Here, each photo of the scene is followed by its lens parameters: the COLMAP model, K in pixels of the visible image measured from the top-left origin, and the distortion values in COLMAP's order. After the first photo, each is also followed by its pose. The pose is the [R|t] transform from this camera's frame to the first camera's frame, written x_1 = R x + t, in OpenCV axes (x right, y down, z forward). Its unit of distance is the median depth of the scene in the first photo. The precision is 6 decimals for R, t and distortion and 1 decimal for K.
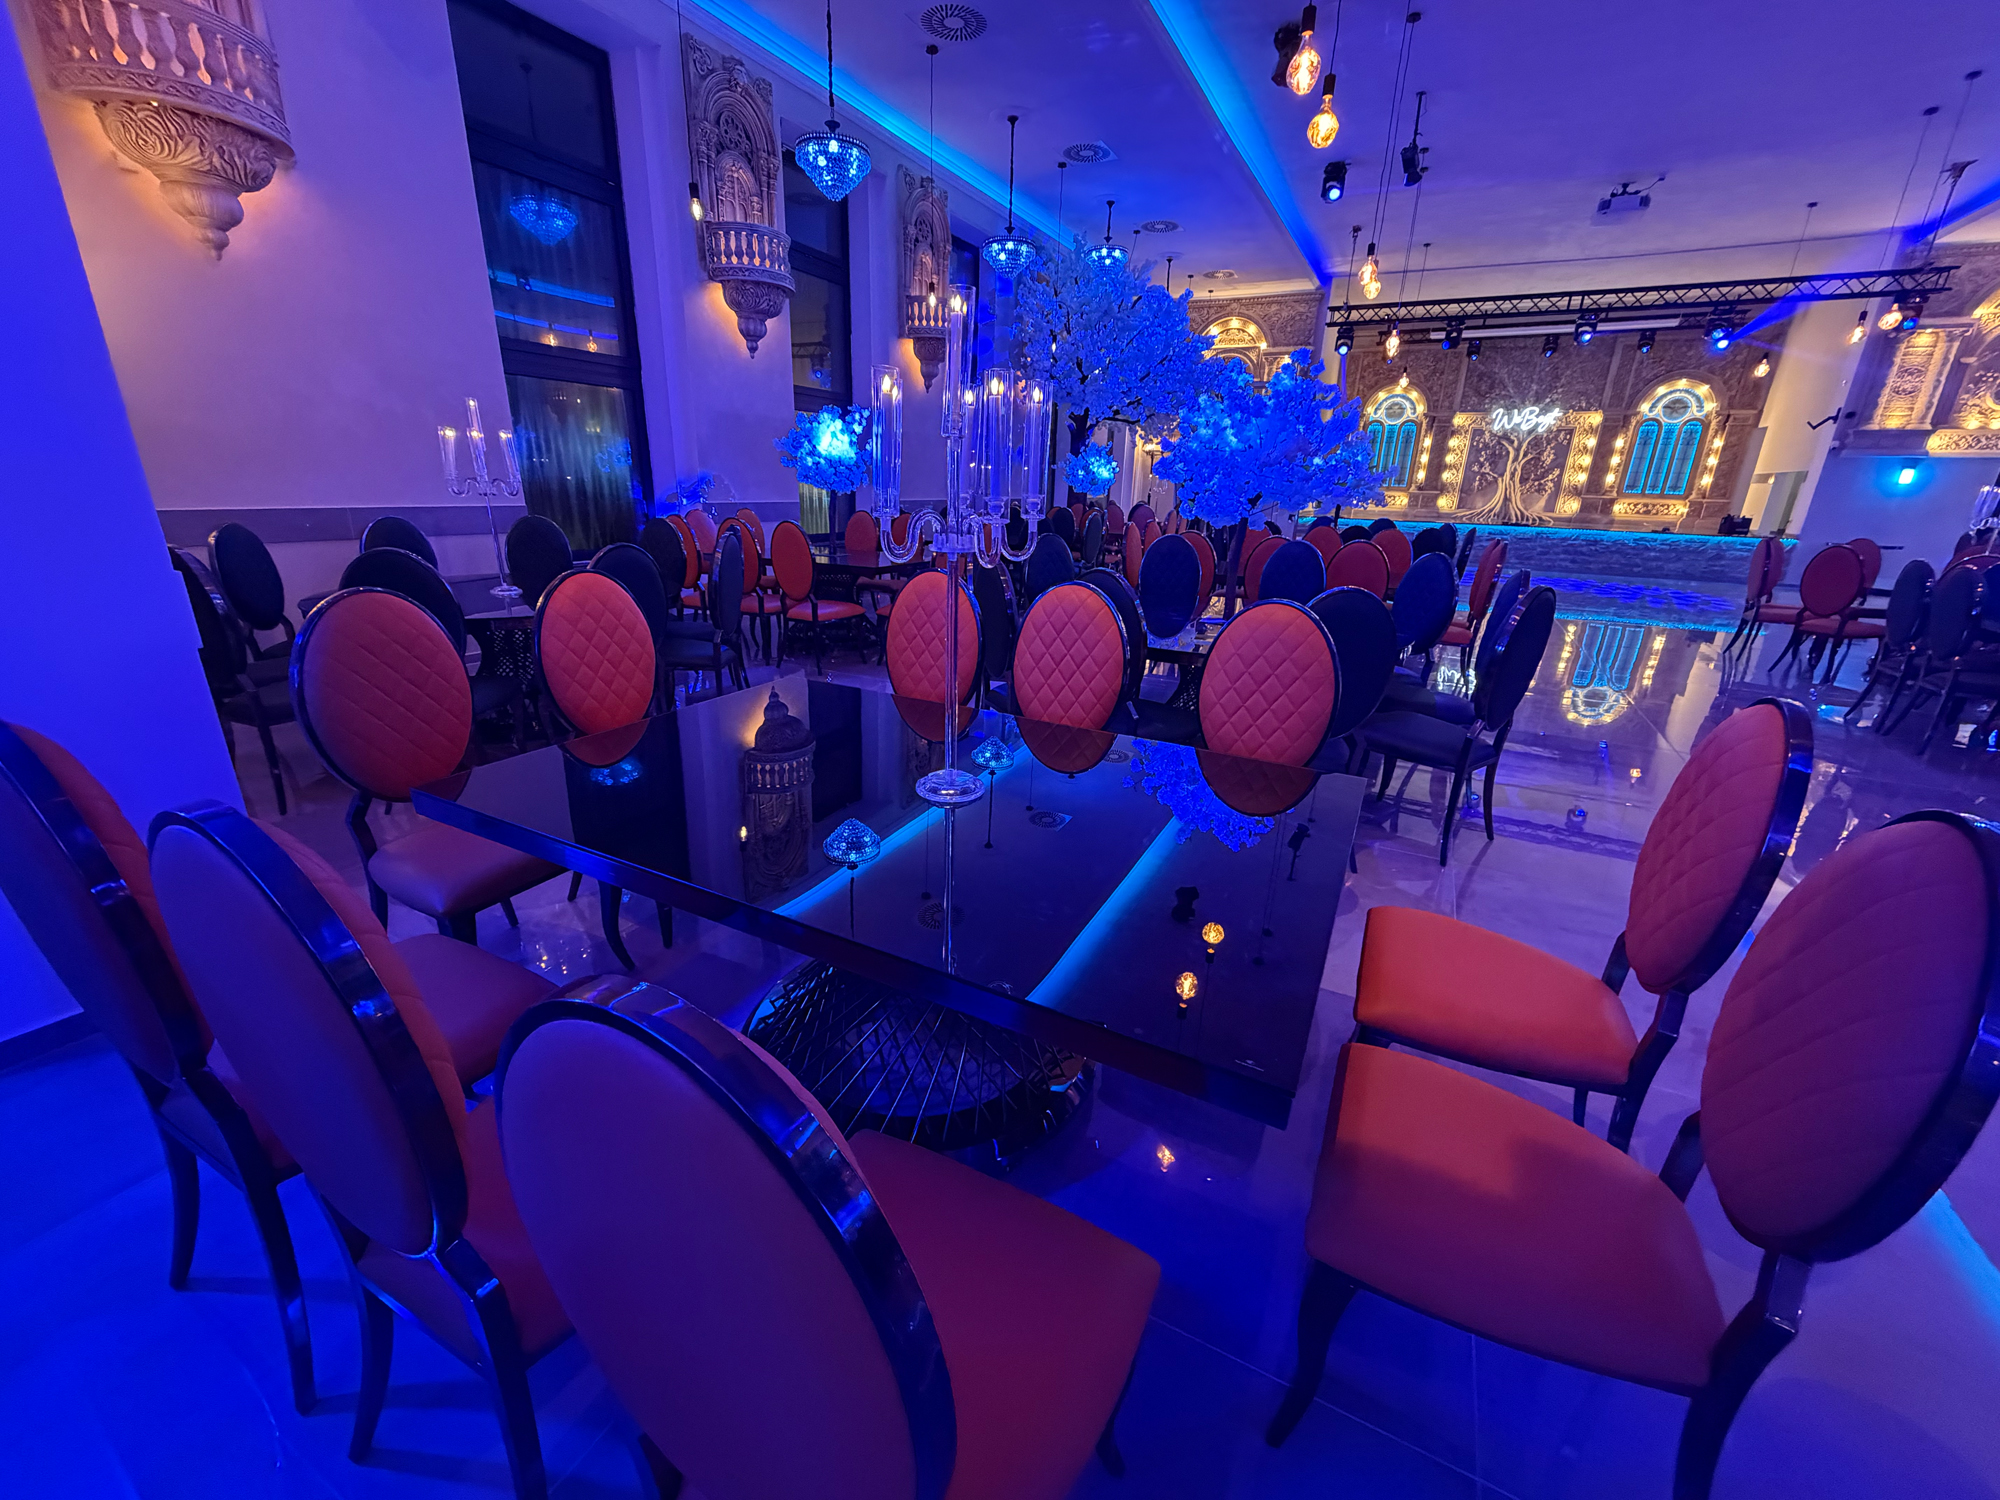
lens RADIAL K [[791.1, 0, 1000.0], [0, 791.1, 750.0], [0, 0, 1]] dist [-0.000561, -0.000511]
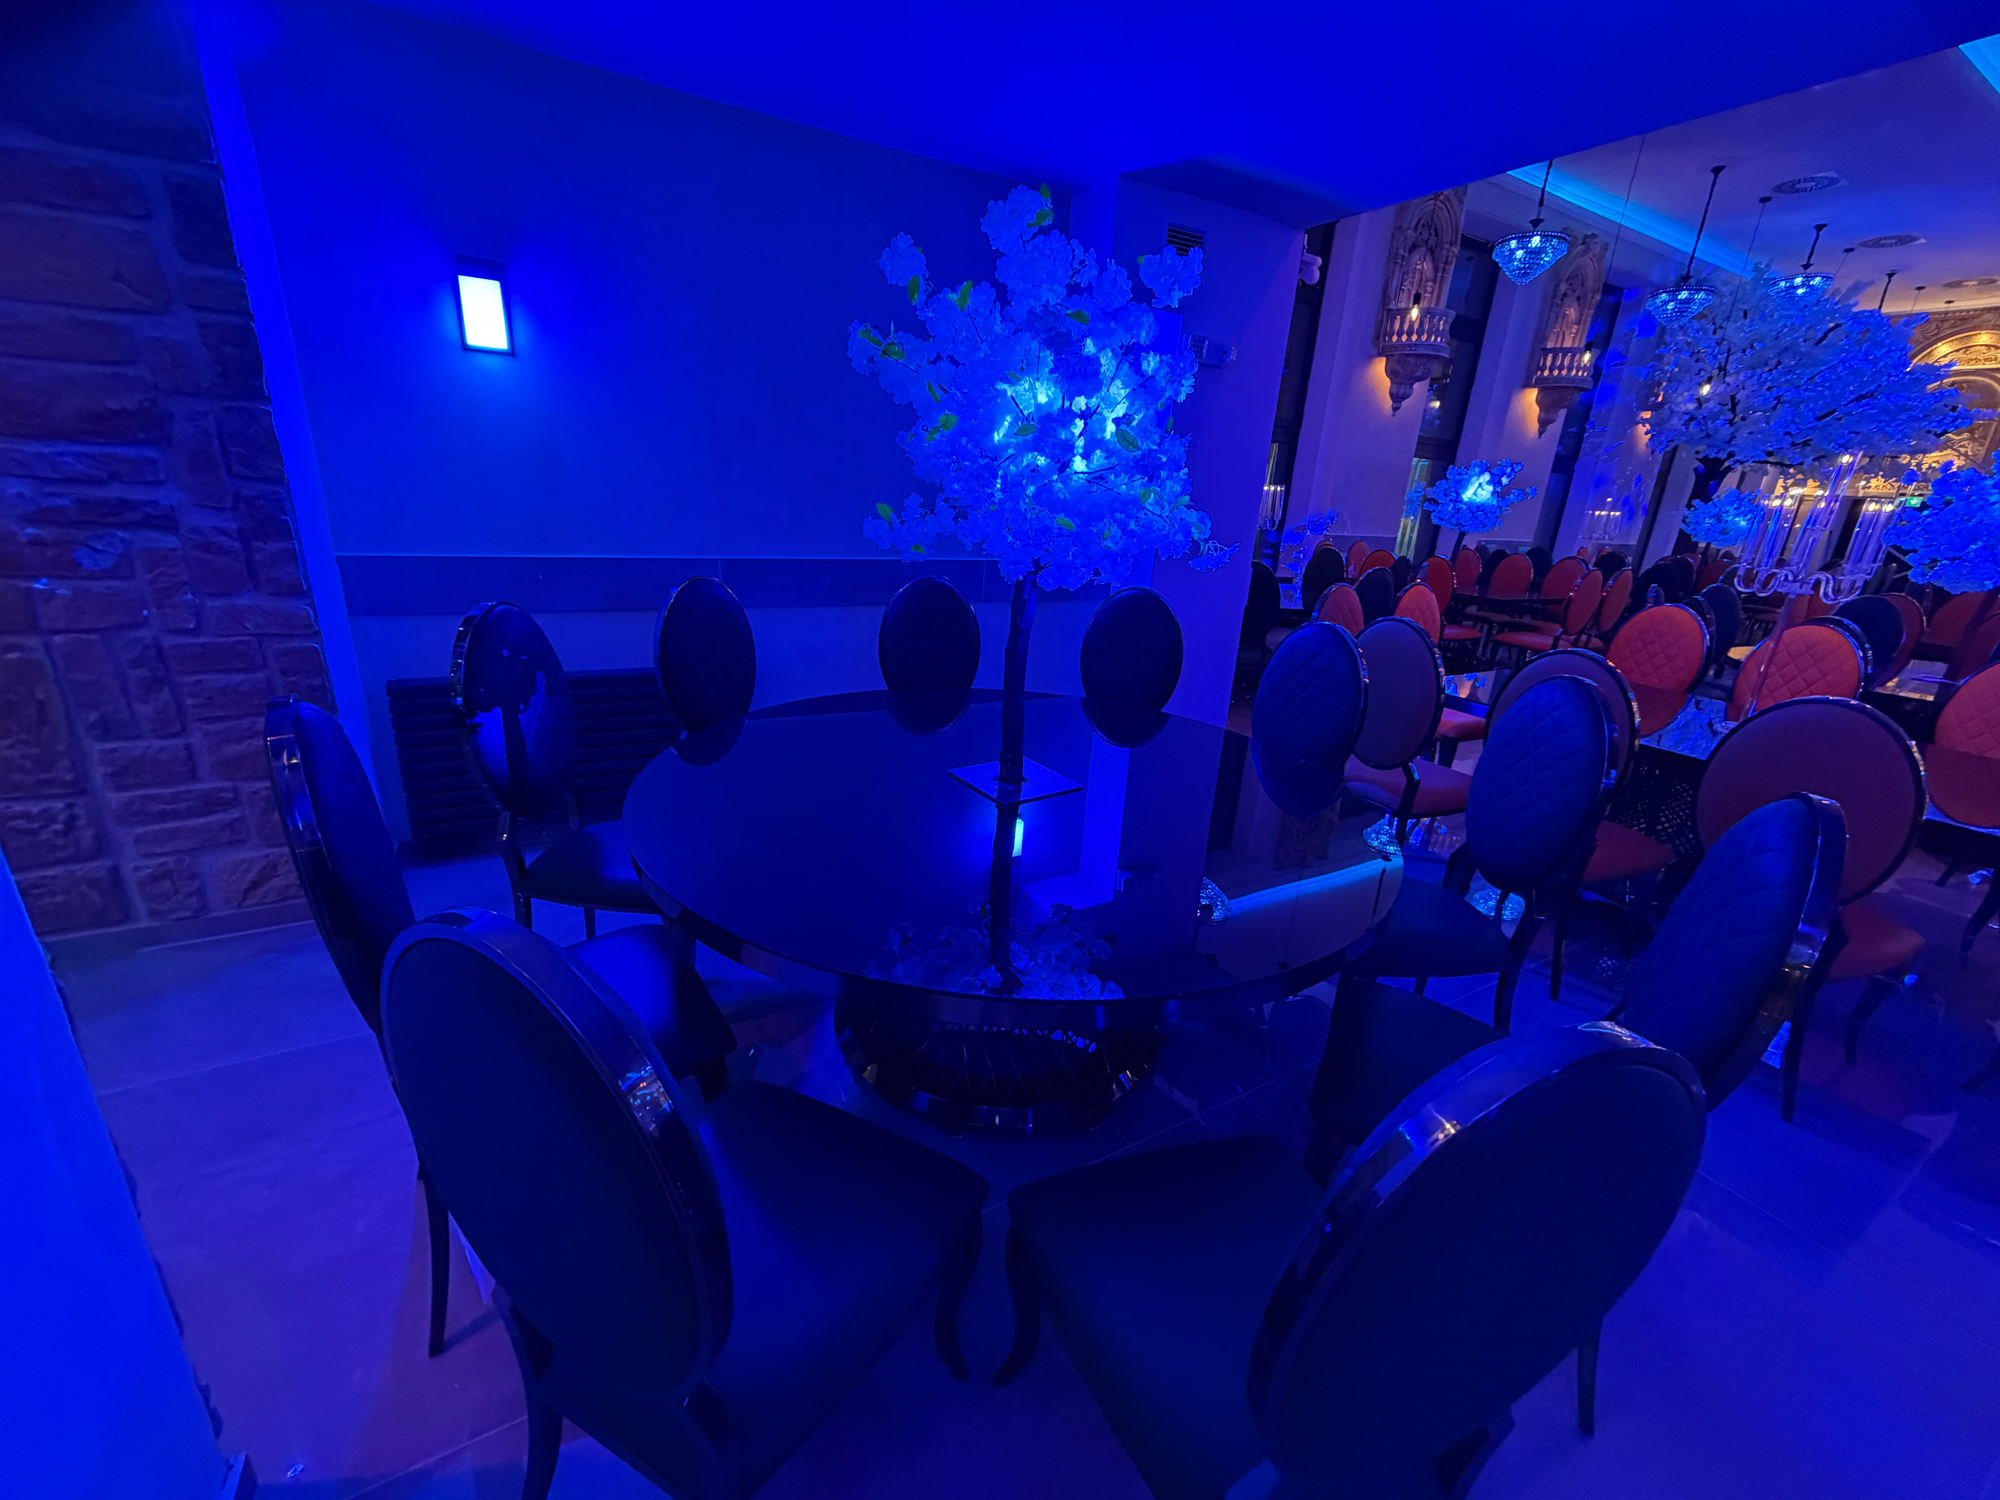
lens RADIAL K [[797.6, 0, 1000.0], [0, 797.6, 750.0], [0, 0, 1]] dist [-0.000945, 0.000783]
pose [[0.847652, 0.187997, -0.496128, -0.103881], [-0.202178, 0.979015, 0.025548, 0.067047], [0.490520, 0.078651, 0.867873, -0.232875]]
